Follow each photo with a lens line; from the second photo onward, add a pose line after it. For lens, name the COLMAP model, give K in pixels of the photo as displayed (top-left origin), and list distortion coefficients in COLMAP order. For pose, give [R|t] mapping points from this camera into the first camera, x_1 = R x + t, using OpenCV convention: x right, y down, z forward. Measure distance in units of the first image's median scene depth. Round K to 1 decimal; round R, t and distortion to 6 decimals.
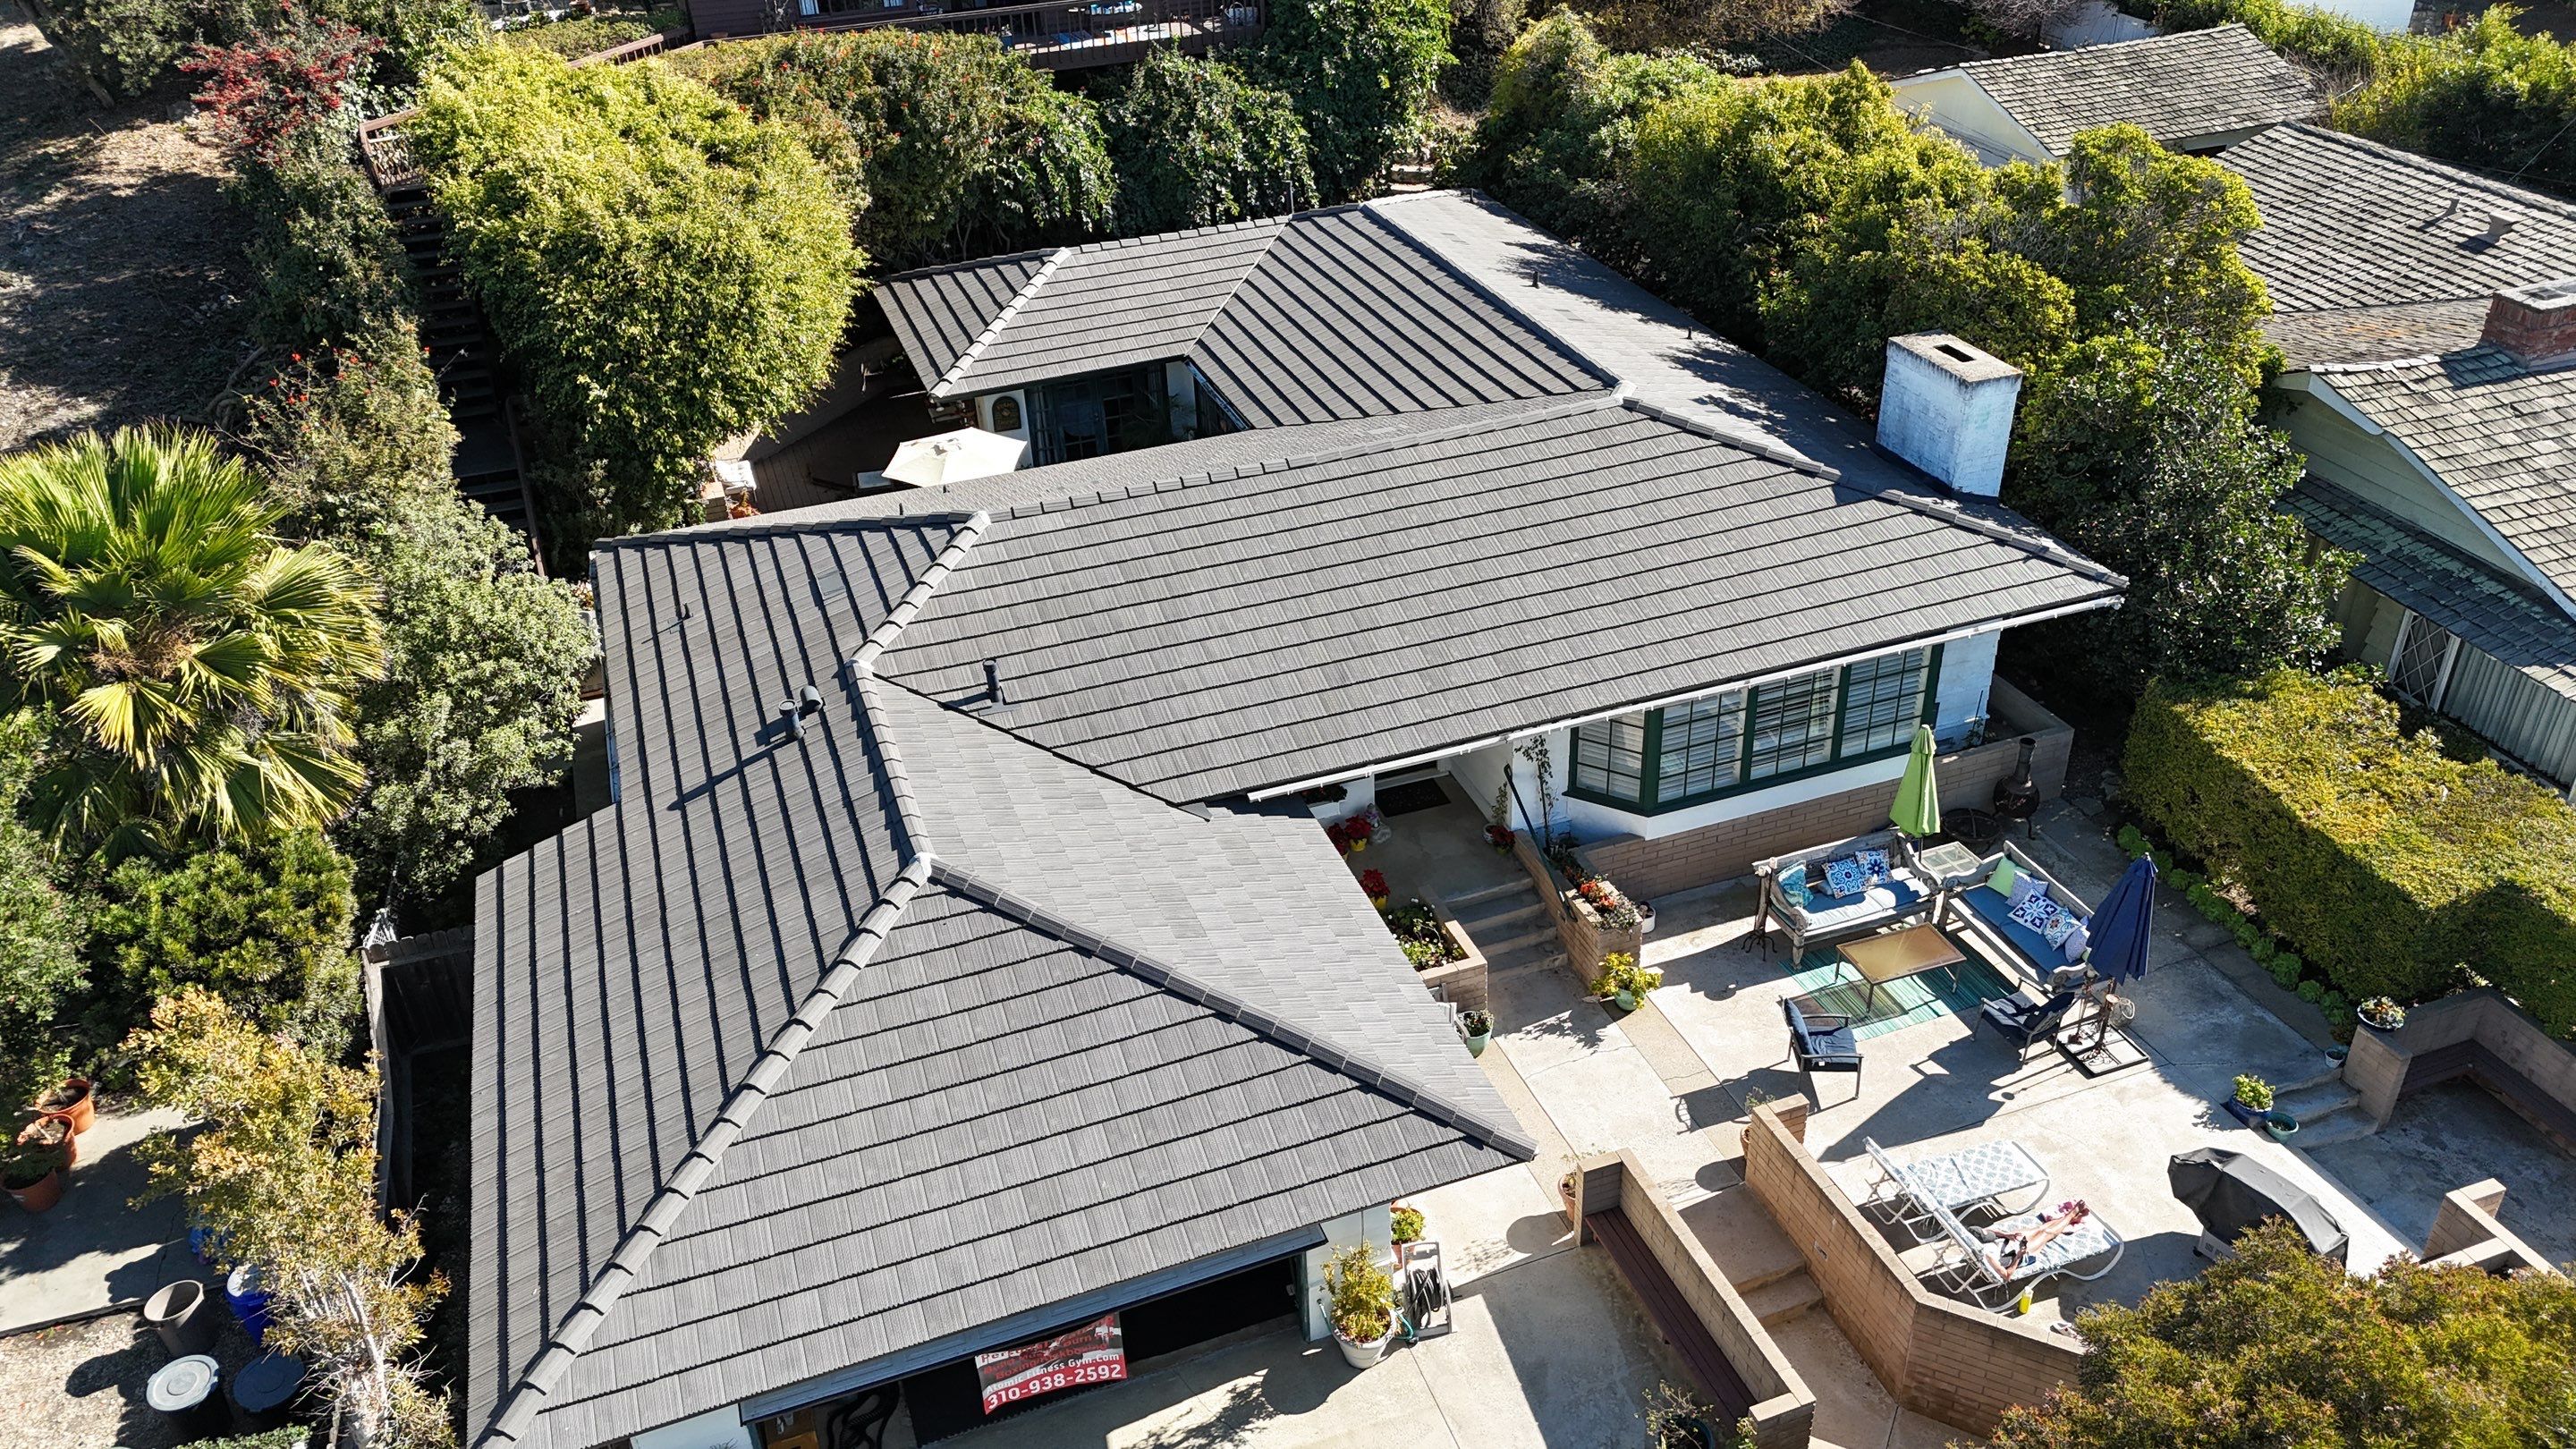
lens RADIAL K [[1870.0, 0, 1297.7], [0, 1870.0, 727.7], [0, 0, 1]] dist [0.070650, -0.066013]
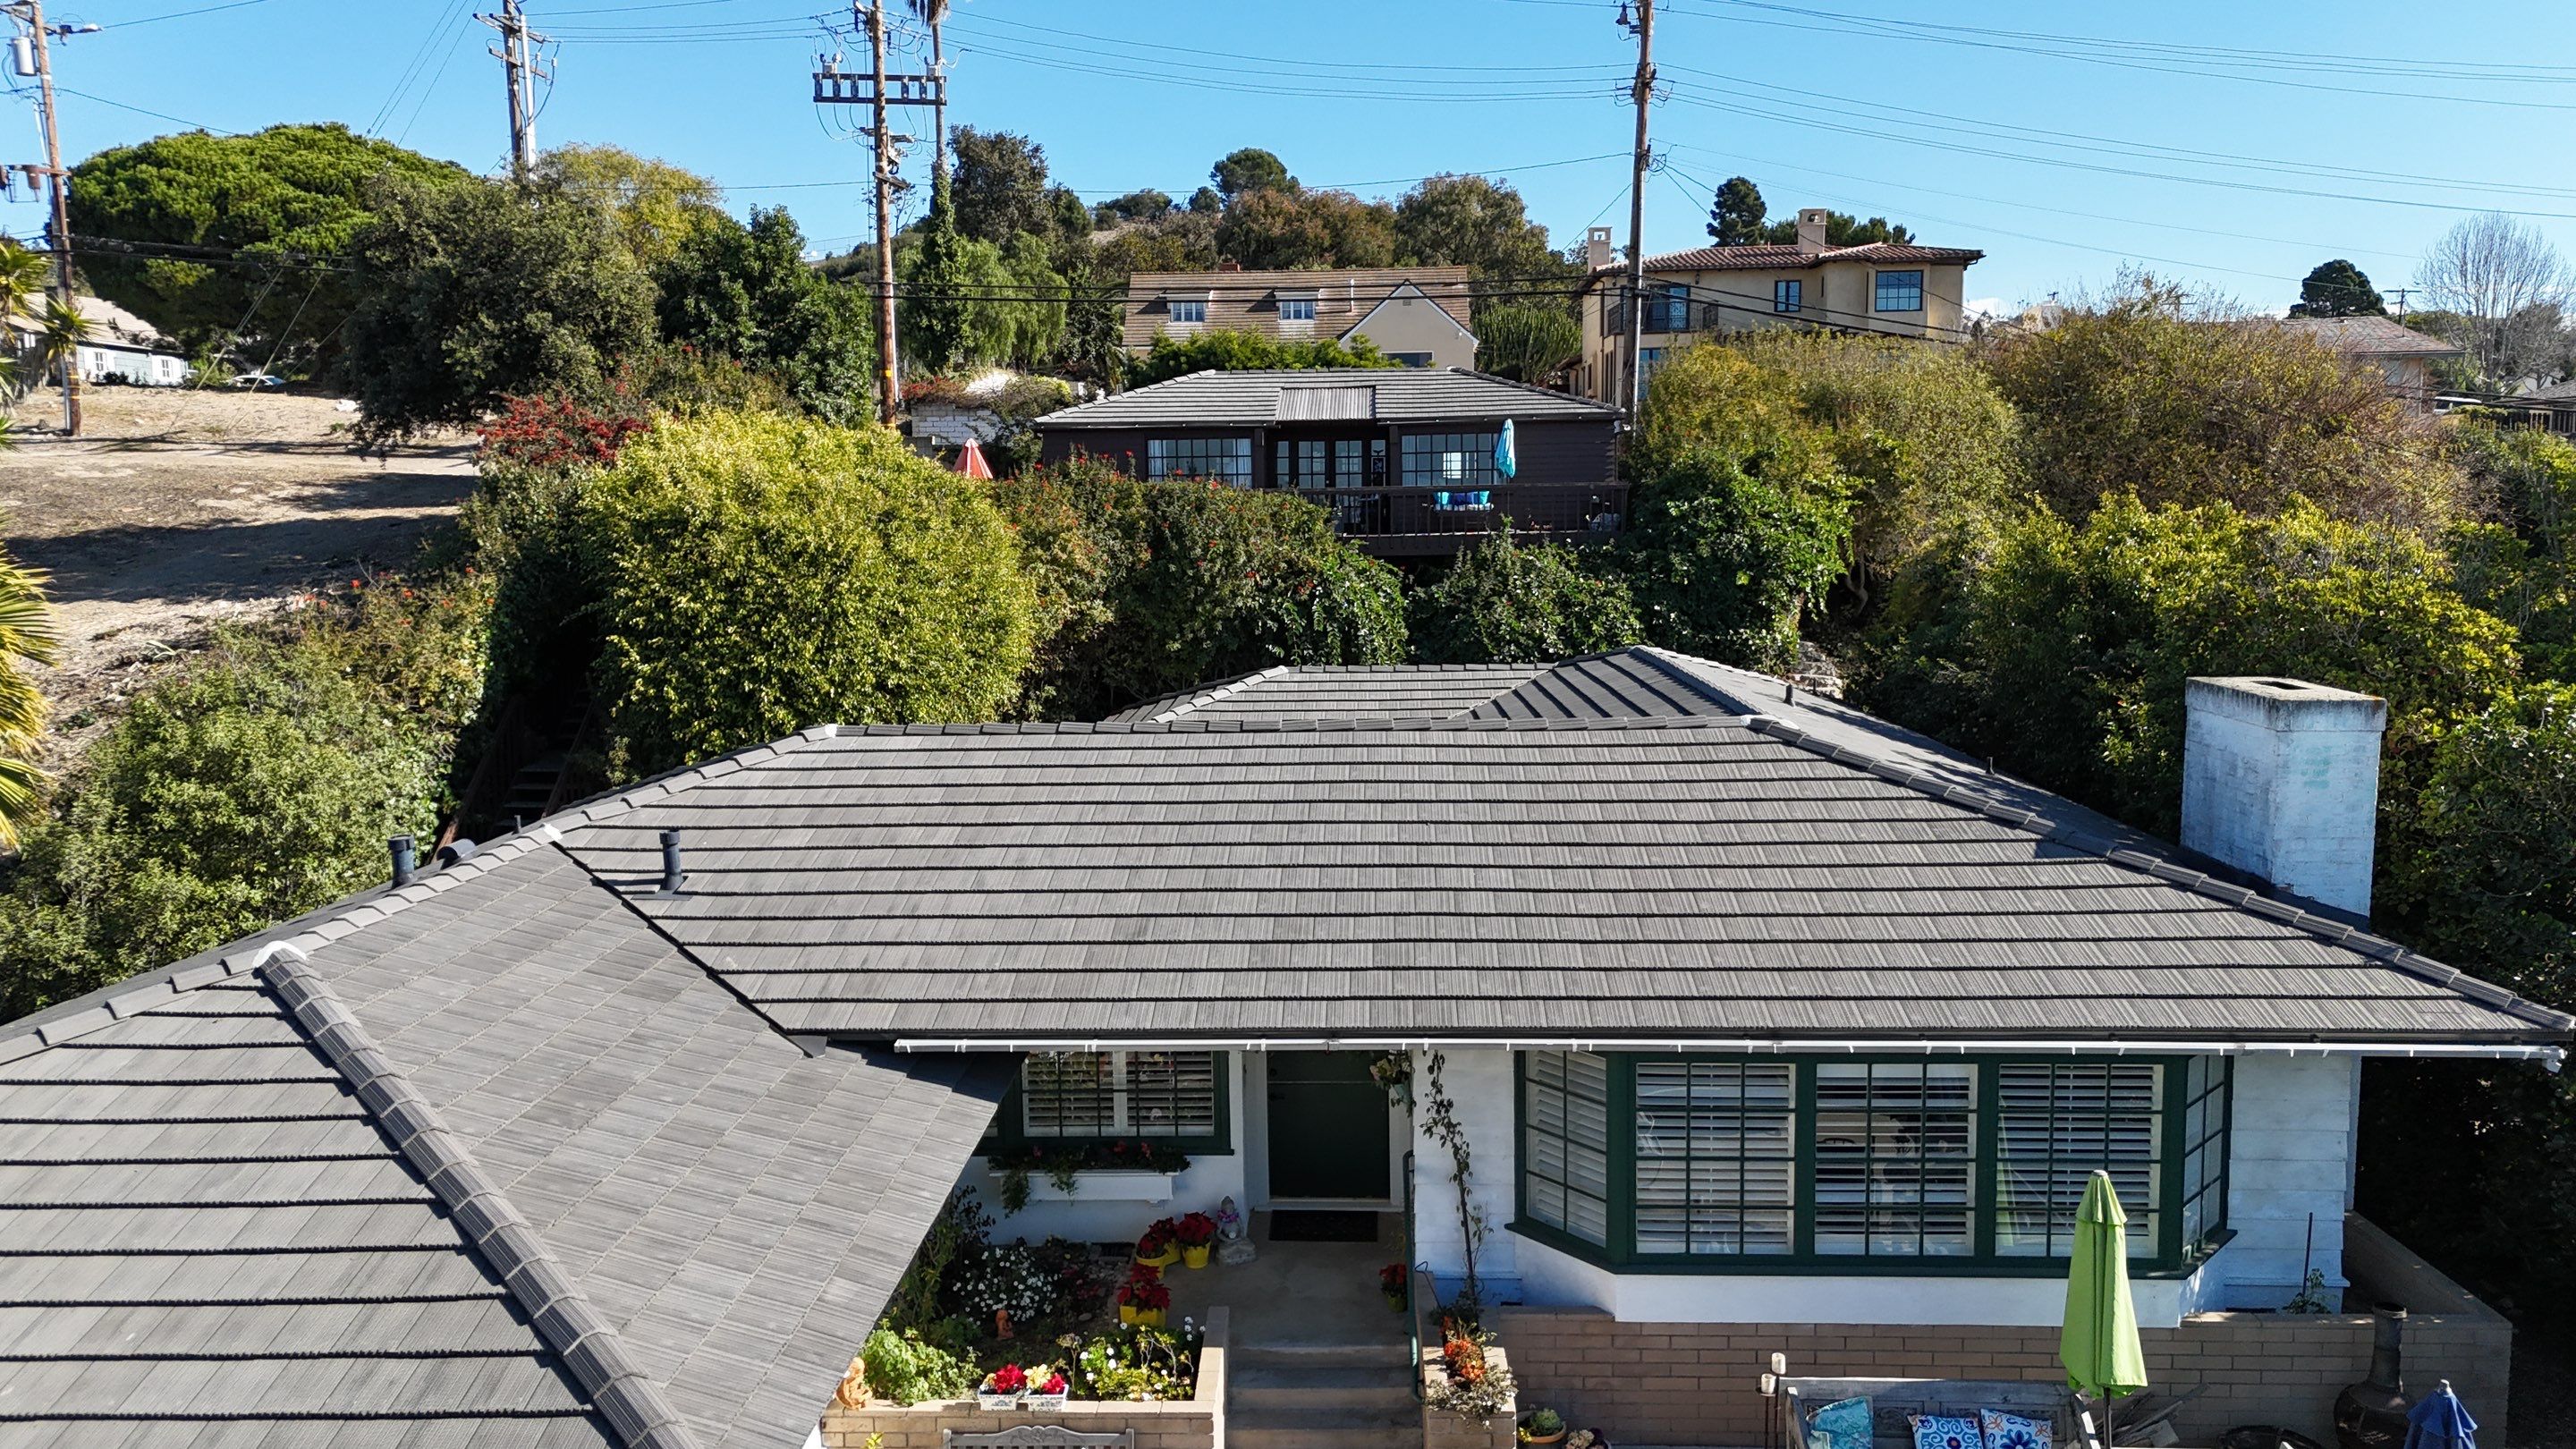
lens RADIAL K [[1870.0, 0, 1297.7], [0, 1870.0, 727.7], [0, 0, 1]] dist [0.070650, -0.066013]
pose [[0.927281, 0.073134, -0.367154, 0.292482], [-0.216603, 0.904716, -0.366840, 0.128321], [0.305341, 0.419691, 0.854767, 0.378808]]
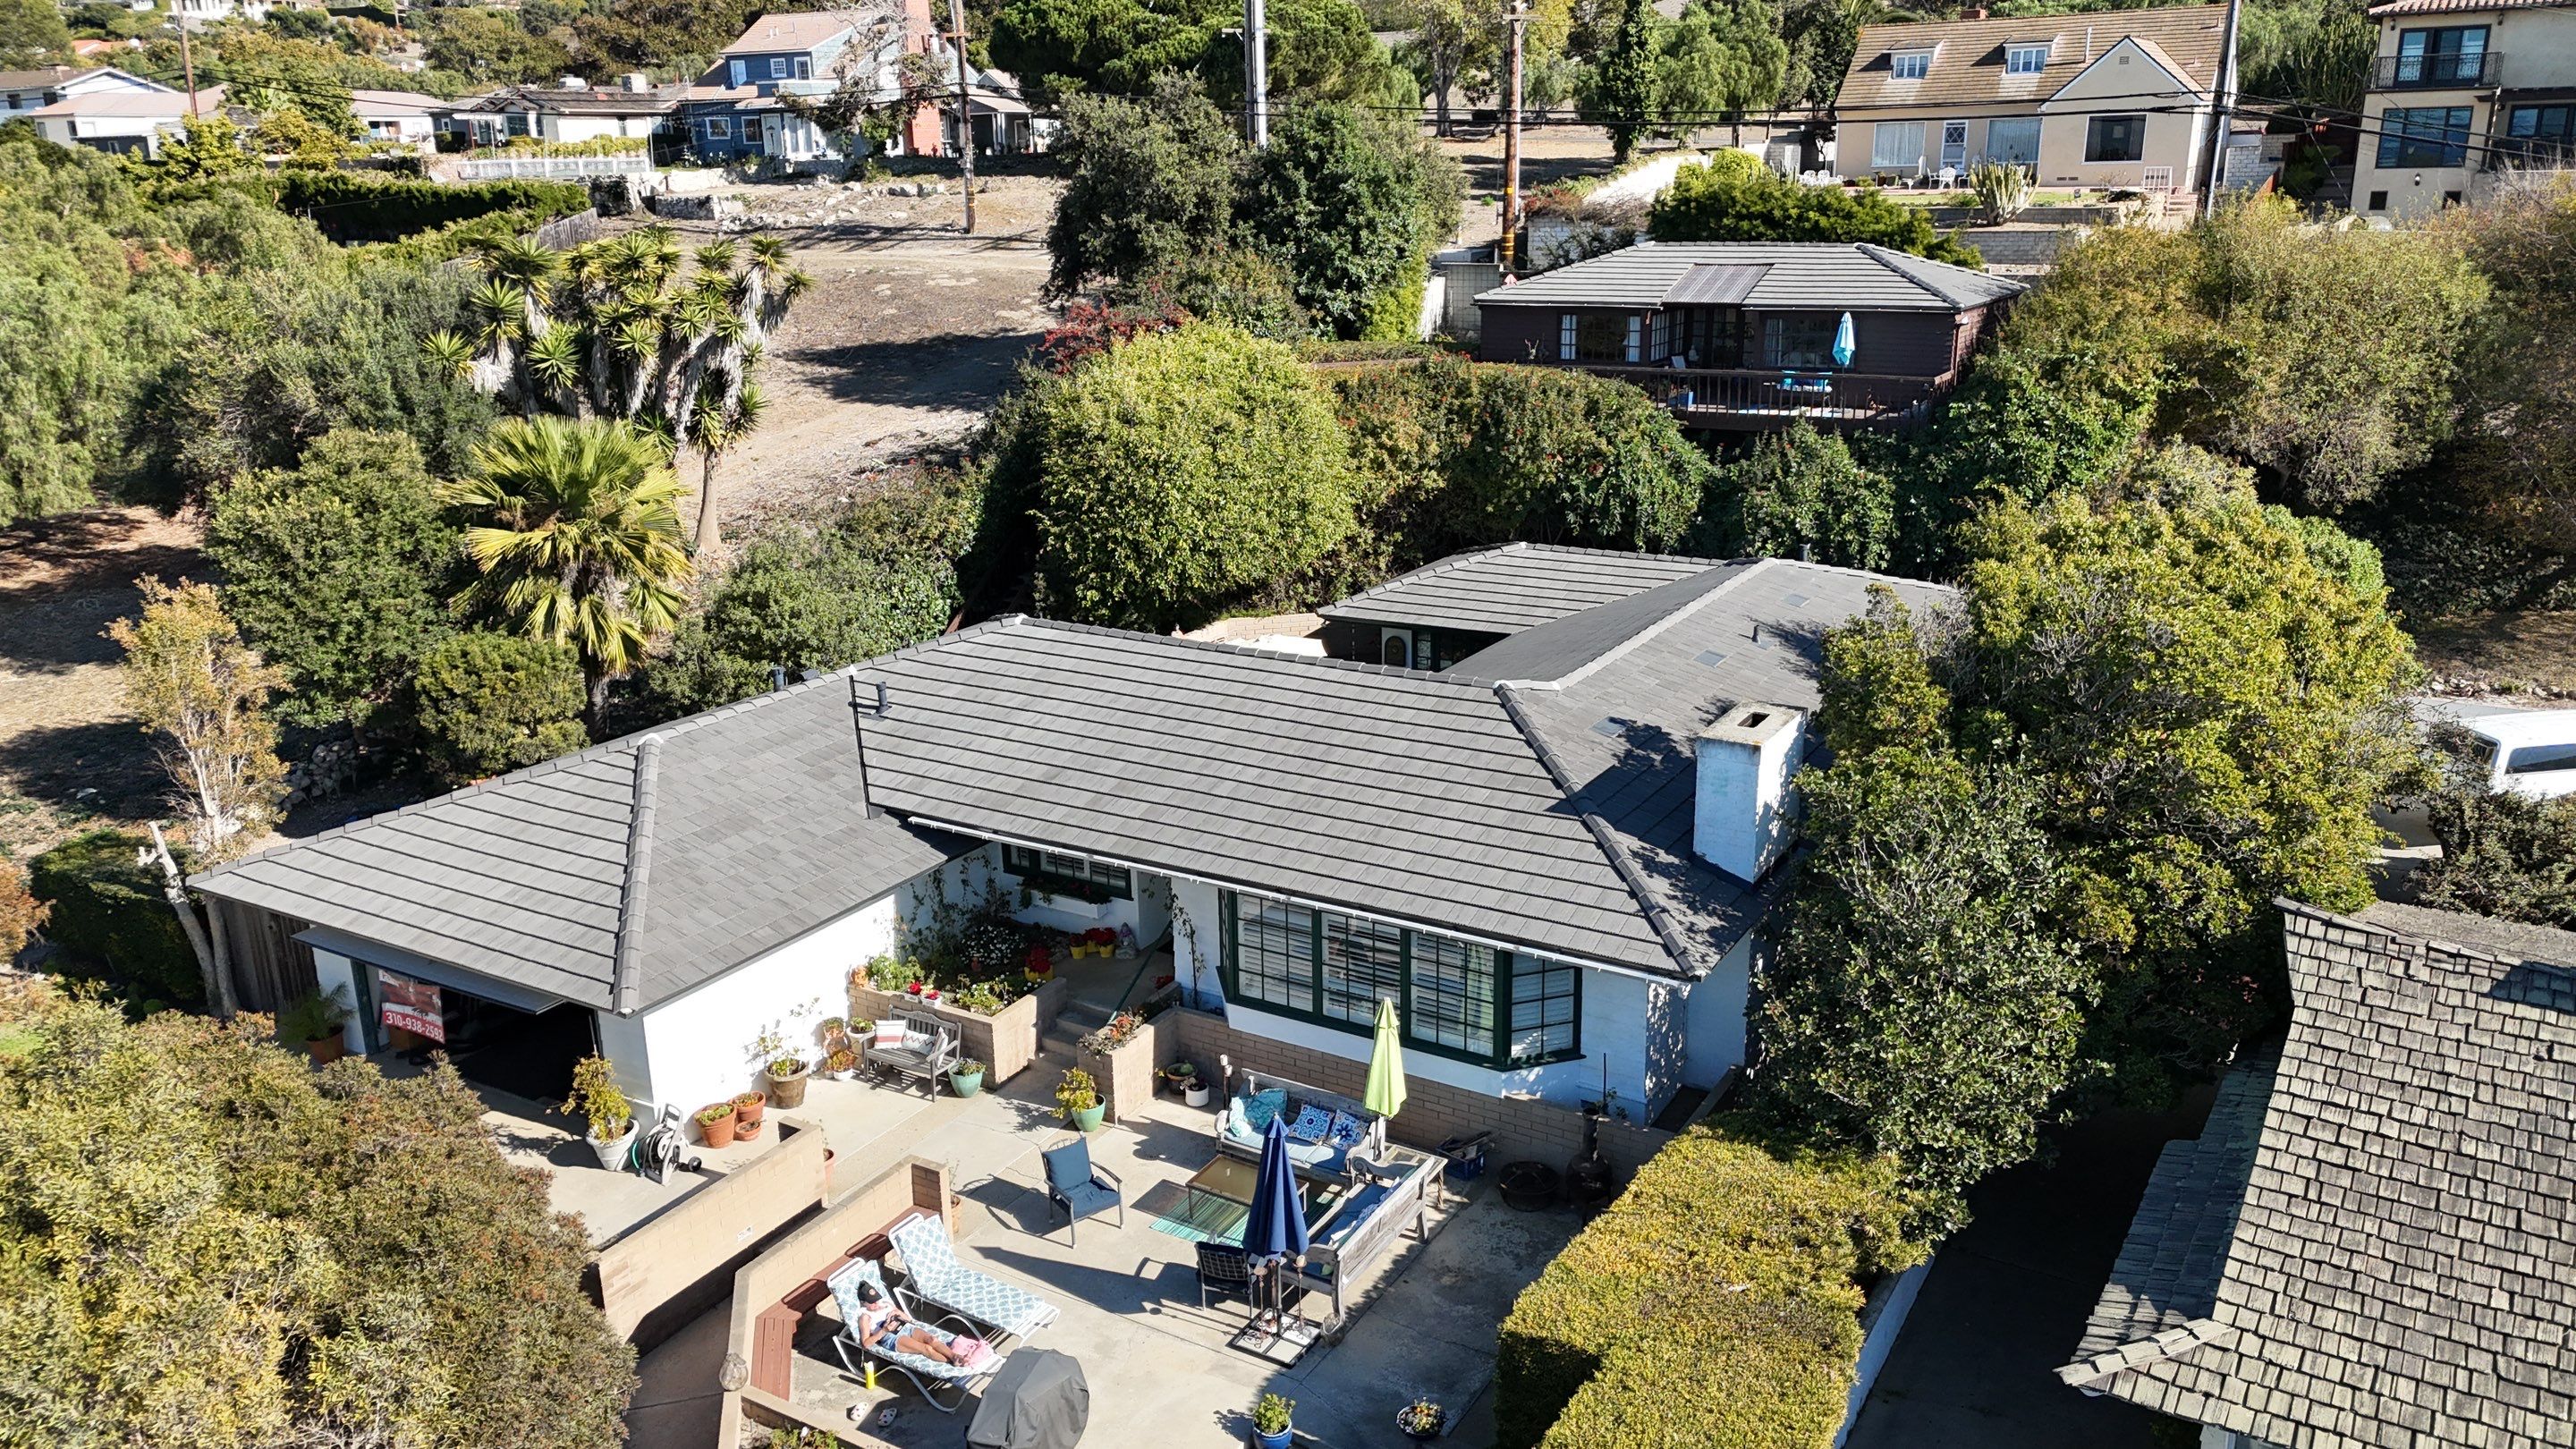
lens RADIAL K [[1863.7, 0, 1305.7], [0, 1863.7, 725.8], [0, 0, 1]] dist [0.140882, -0.300299]
pose [[0.631620, 0.253130, -0.732791, 0.941169], [-0.413585, 0.909481, -0.042320, -0.069235], [0.655747, 0.329801, 0.679137, 0.239974]]
